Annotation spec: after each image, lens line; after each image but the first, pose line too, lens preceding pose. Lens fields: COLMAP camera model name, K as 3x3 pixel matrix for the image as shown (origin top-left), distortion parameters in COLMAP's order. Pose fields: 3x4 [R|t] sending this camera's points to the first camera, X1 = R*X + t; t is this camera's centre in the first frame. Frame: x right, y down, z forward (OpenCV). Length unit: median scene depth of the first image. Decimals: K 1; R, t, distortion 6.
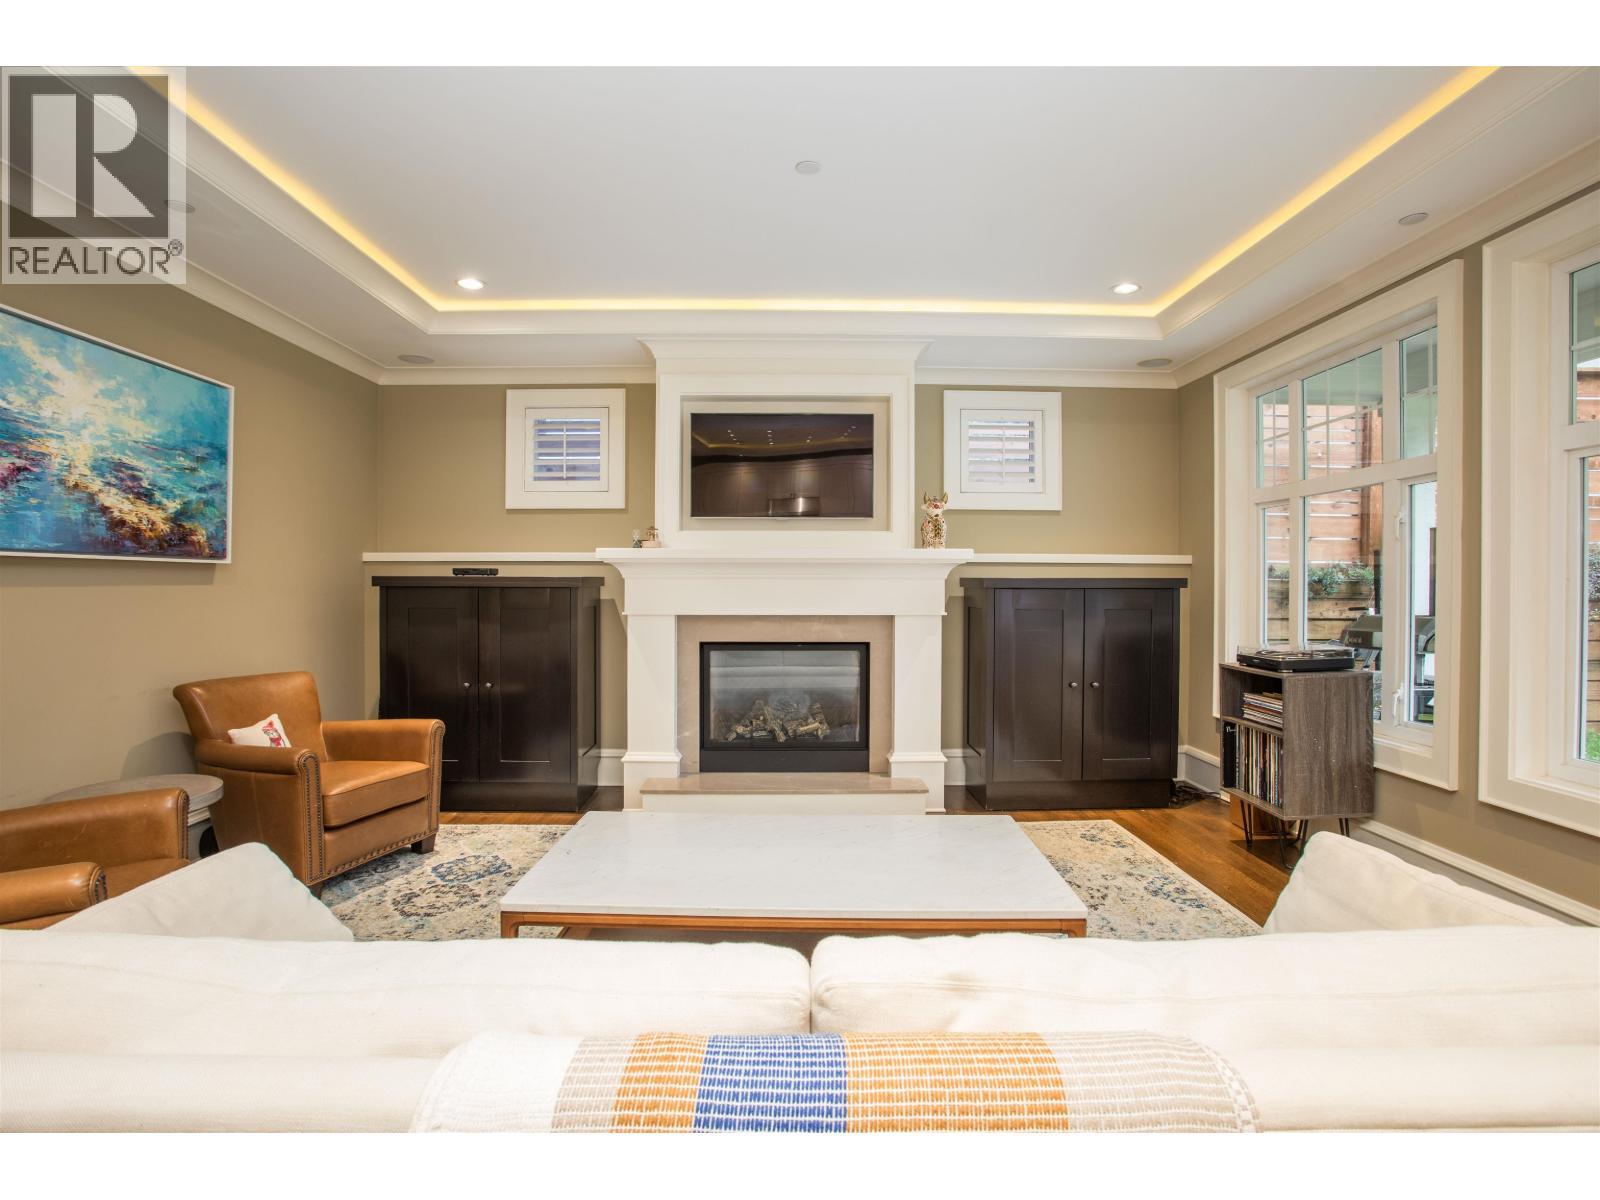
lens RADIAL K [[842.8, 0, 838.6], [0, 842.8, 577.5], [0, 0, 1]] dist [-0.079711, 0.051061]
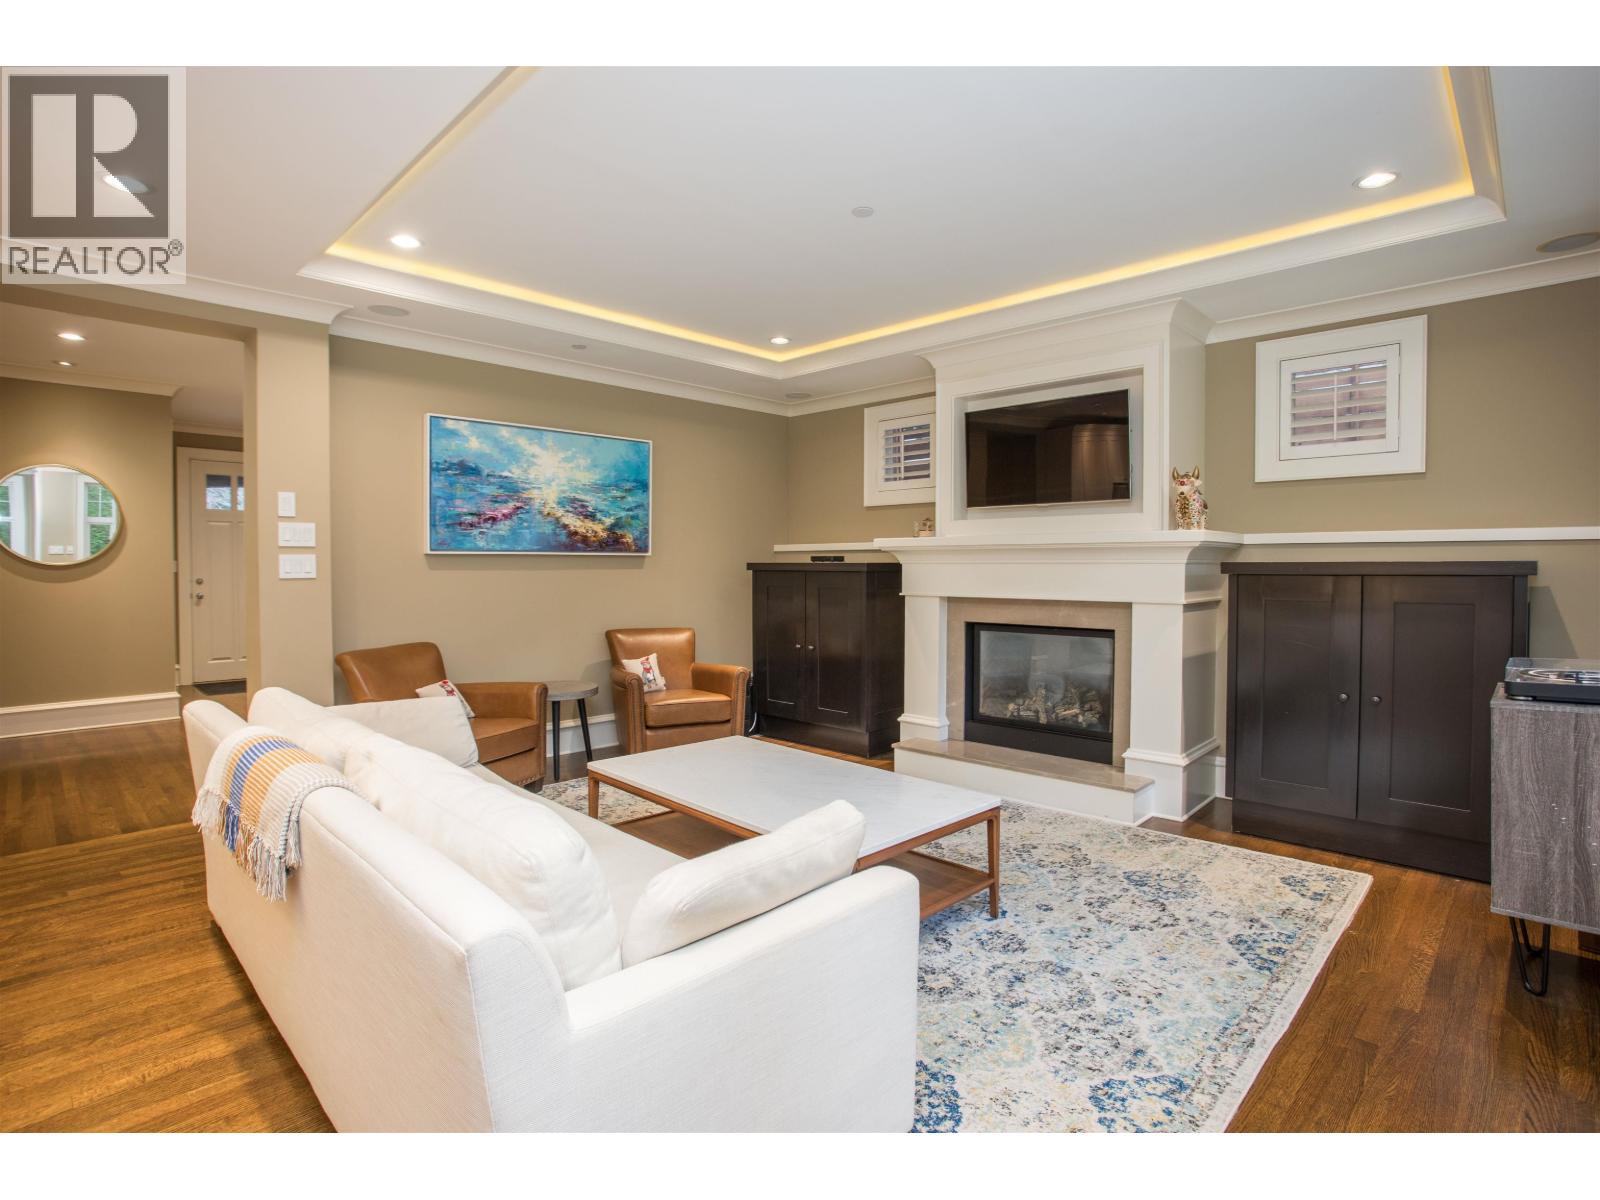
lens RADIAL K [[883.3, 0, 796.0], [0, 883.3, 566.4], [0, 0, 1]] dist [-0.026236, 0.000504]
pose [[0.673770, -0.000128, -0.738941, 0.682338], [0.005650, 0.999972, 0.004979, -0.003086], [0.738920, -0.007530, 0.673751, 0.077274]]
